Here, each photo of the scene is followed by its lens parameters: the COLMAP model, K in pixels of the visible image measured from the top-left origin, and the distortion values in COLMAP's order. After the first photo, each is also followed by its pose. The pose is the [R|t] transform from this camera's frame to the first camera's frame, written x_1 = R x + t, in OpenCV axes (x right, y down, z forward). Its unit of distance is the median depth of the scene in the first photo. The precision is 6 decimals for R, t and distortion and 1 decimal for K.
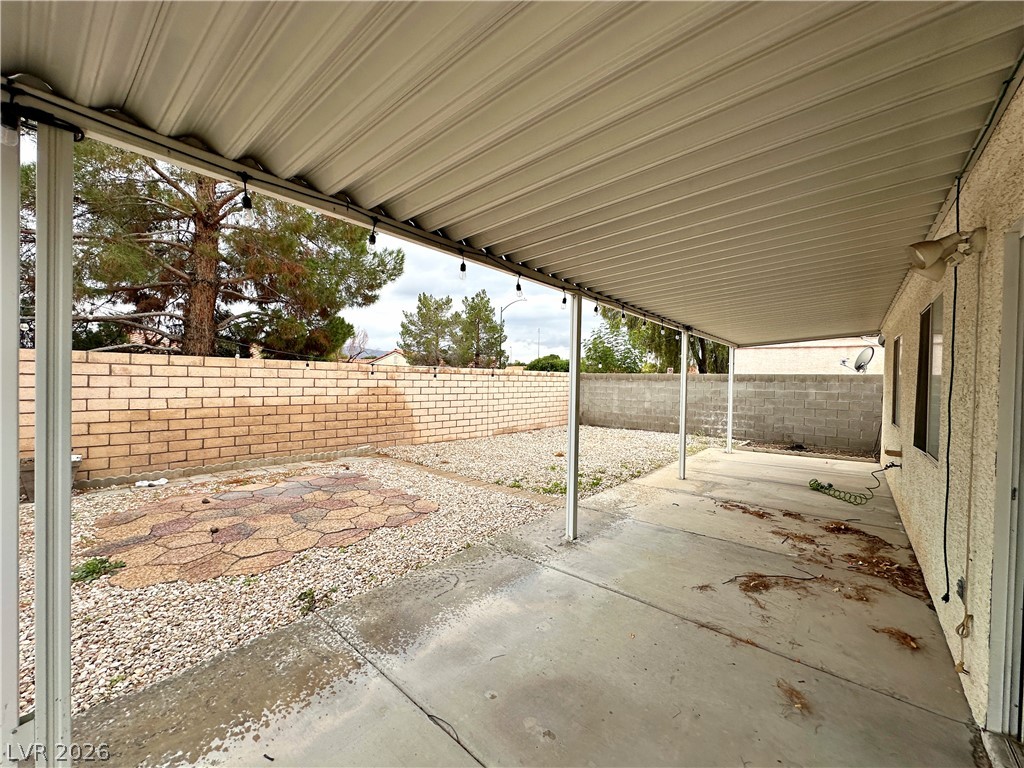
lens RADIAL K [[418.1, 0, 512.0], [0, 418.1, 384.0], [0, 0, 1]] dist [-0.003850, 0.000280]
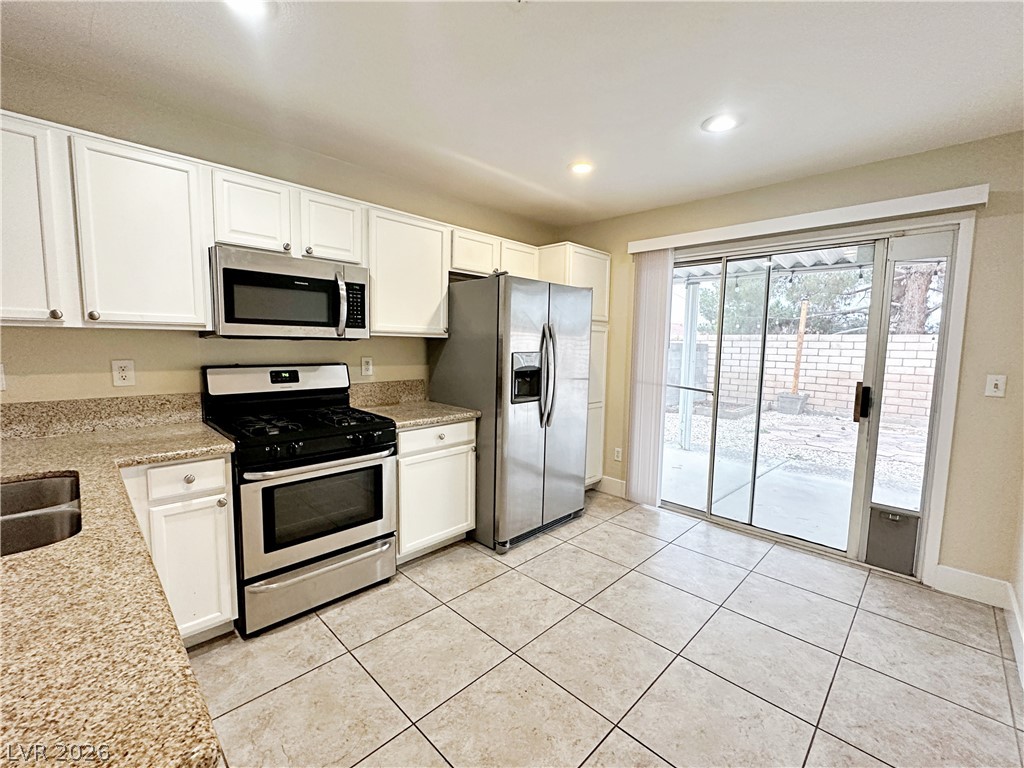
lens RADIAL K [[438.5, 0, 512.0], [0, 438.5, 384.0], [0, 0, 1]] dist [-0.002499, 0.000241]
pose [[-0.098730, 0.071521, -0.992541, 0.679141], [-0.031181, 0.996702, 0.074923, 0.020841], [0.994626, 0.038345, -0.096174, -0.049951]]
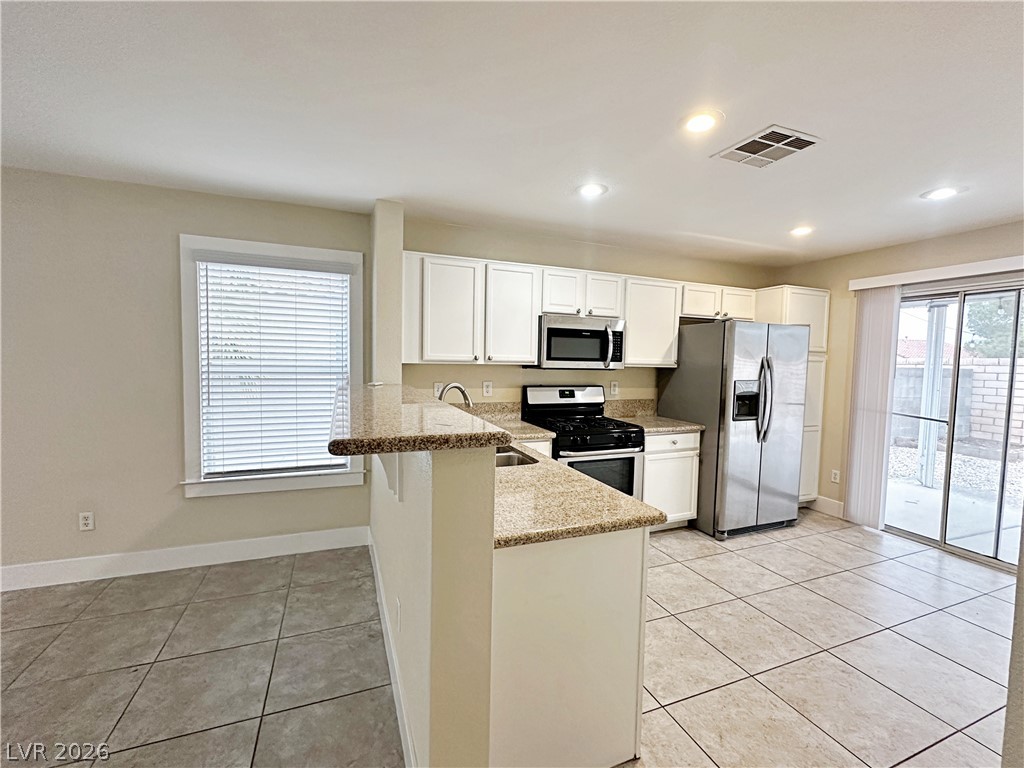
lens RADIAL K [[438.5, 0, 512.0], [0, 438.5, 384.0], [0, 0, 1]] dist [-0.002499, 0.000241]
pose [[-0.488382, 0.020622, -0.872386, 0.842986], [-0.040224, 0.998126, 0.046112, 0.013474], [0.871703, 0.057611, -0.486637, -0.066017]]
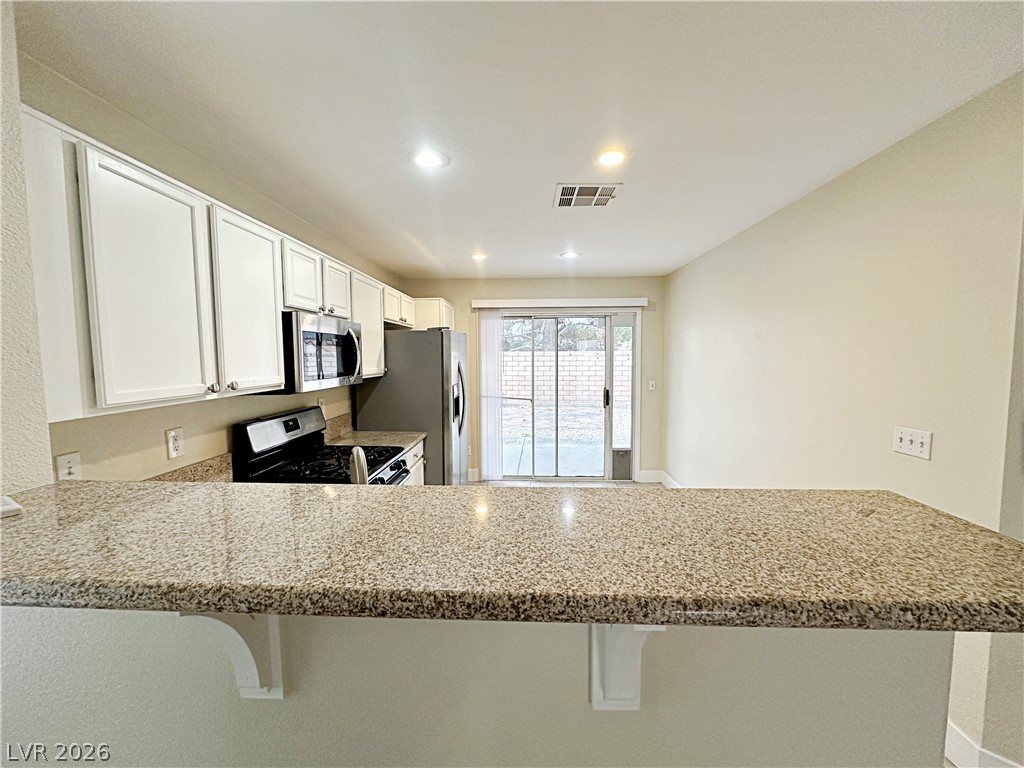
lens RADIAL K [[409.3, 0, 512.0], [0, 409.3, 384.0], [0, 0, 1]] dist [-0.004672, 0.000875]
pose [[0.595225, 0.032283, -0.802910, 0.732437], [0.010695, 0.998786, 0.048087, -0.001915], [0.803488, -0.037210, 0.594157, -0.320311]]
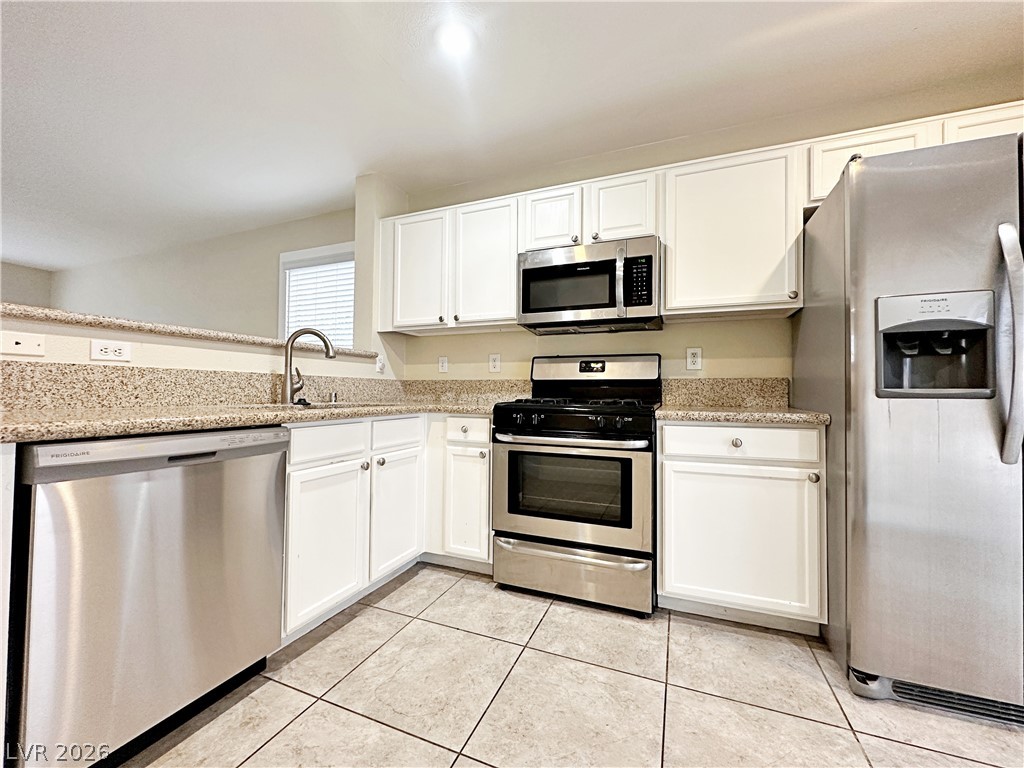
lens RADIAL K [[409.3, 0, 512.0], [0, 409.3, 384.0], [0, 0, 1]] dist [-0.004672, 0.000875]
pose [[-0.957488, -0.035560, -0.286272, 0.508132], [-0.032208, 0.999346, -0.016412, 0.069680], [0.286669, -0.006494, -0.958008, 0.042541]]
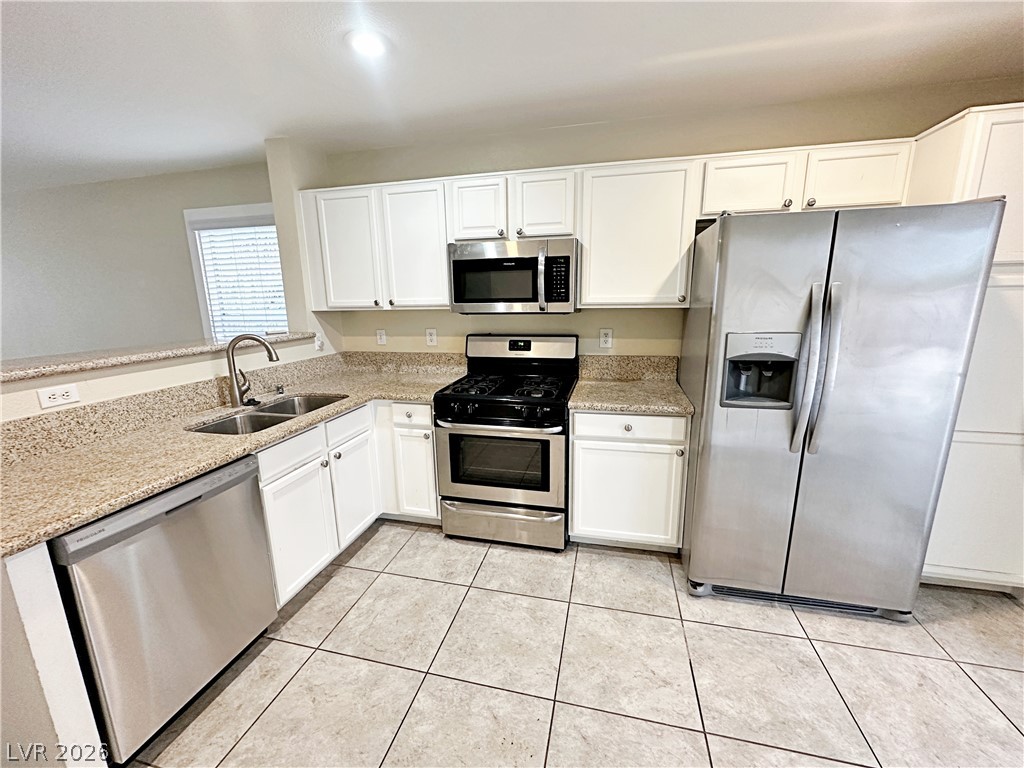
lens RADIAL K [[409.3, 0, 512.0], [0, 409.3, 384.0], [0, 0, 1]] dist [-0.004672, 0.000875]
pose [[-0.904912, 0.081890, -0.417646, 0.516863], [-0.007614, 0.978042, 0.208267, 0.002583], [0.425530, 0.191644, -0.884419, 0.078121]]
